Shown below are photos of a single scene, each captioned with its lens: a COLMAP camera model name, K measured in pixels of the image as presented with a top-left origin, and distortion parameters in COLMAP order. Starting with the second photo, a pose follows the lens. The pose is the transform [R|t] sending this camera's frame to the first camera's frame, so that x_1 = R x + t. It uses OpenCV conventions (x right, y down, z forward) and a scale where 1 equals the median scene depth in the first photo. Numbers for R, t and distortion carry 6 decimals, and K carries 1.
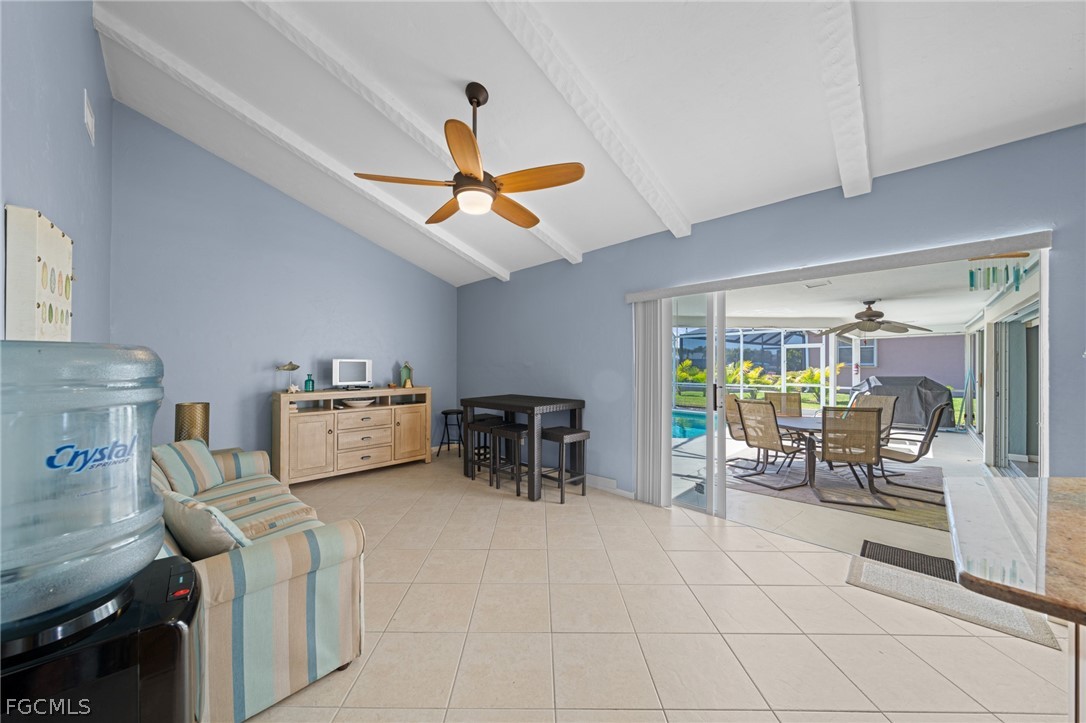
lens RADIAL K [[371.6, 0, 543.0], [0, 371.6, 361.5], [0, 0, 1]] dist [-0.000928, -0.000057]
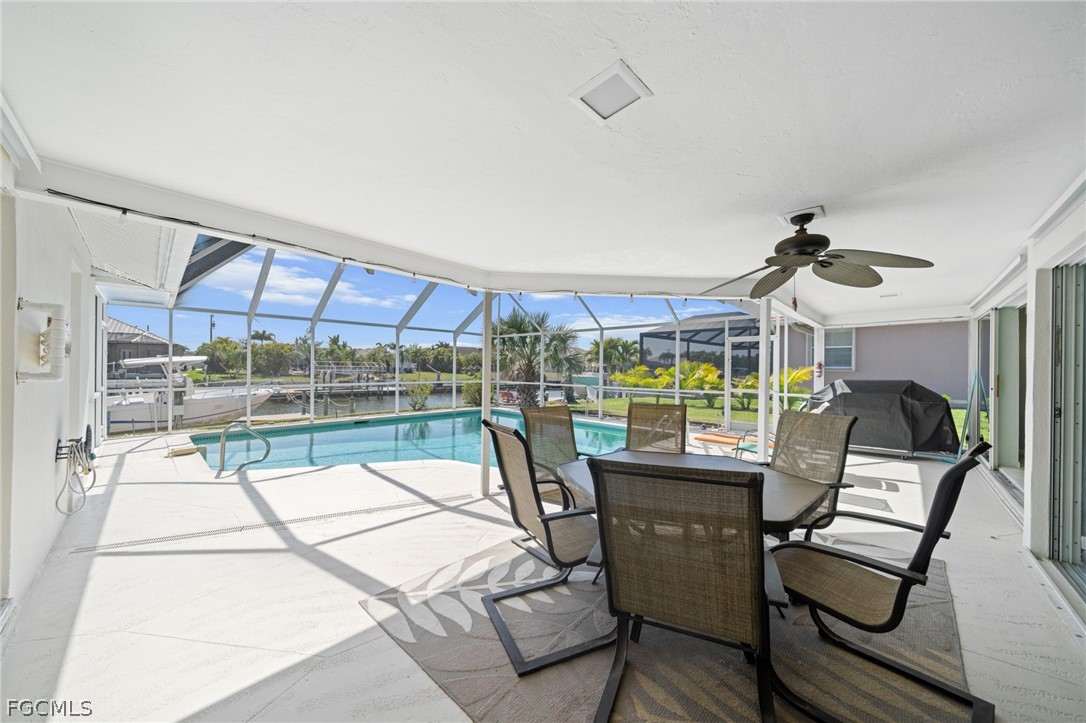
lens RADIAL K [[377.0, 0, 541.2], [0, 377.0, 364.6], [0, 0, 1]] dist [-0.000817, -0.000018]
pose [[0.999641, 0.011504, 0.024177, 0.360916], [-0.011431, 0.999930, -0.003185, 0.023826], [-0.024212, 0.002908, 0.999703, 0.353889]]
